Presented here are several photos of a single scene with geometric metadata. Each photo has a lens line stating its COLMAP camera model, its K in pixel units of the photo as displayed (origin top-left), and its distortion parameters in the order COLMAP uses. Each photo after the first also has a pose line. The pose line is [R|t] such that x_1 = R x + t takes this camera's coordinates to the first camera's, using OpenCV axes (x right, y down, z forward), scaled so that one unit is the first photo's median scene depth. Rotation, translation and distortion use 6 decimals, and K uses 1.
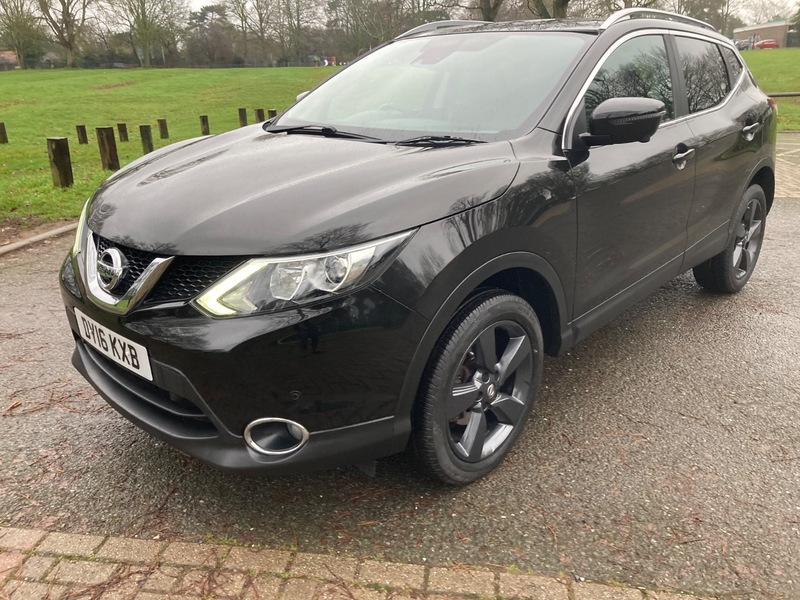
lens RADIAL K [[665.1, 0, 394.4], [0, 665.1, 287.8], [0, 0, 1]] dist [0.019912, 0.003008]
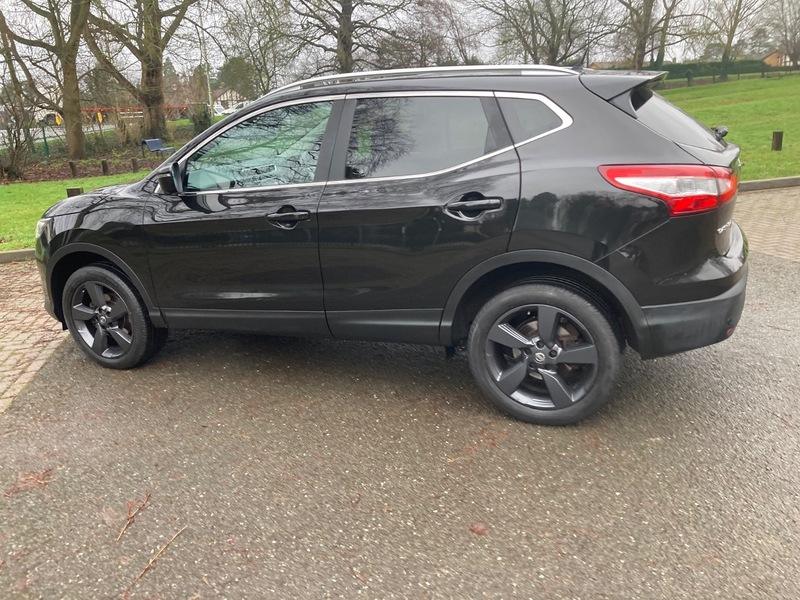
lens RADIAL K [[664.6, 0, 389.1], [0, 664.6, 300.3], [0, 0, 1]] dist [0.021951, -0.001529]
pose [[0.322688, 0.262065, -0.909502, 1.915347], [-0.235161, 0.952973, 0.191157, -0.398272], [0.916827, 0.152195, 0.369140, 0.988664]]
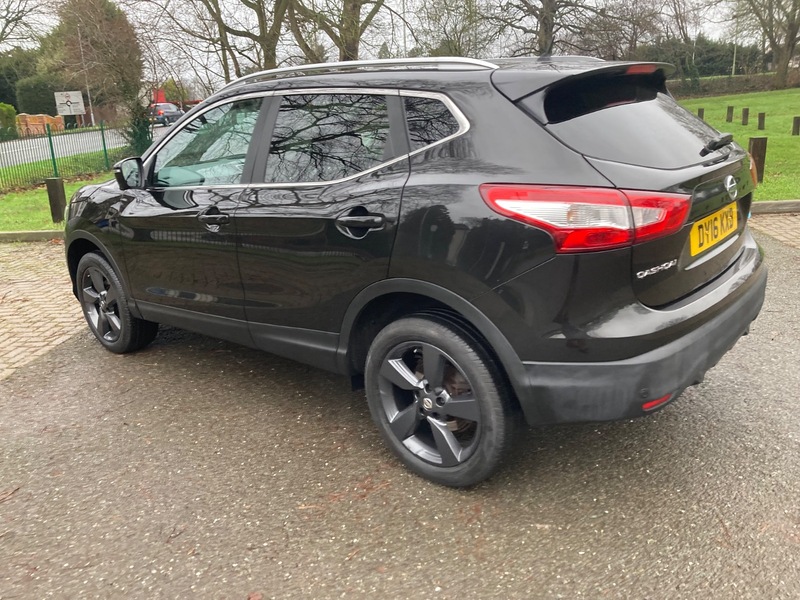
lens RADIAL K [[665.9, 0, 387.6], [0, 665.9, 297.3], [0, 0, 1]] dist [0.020727, -0.004143]
pose [[0.022453, 0.295033, -0.955223, 1.863579], [-0.250339, 0.926684, 0.280334, -0.563464], [0.967898, 0.232836, 0.094665, 1.521383]]
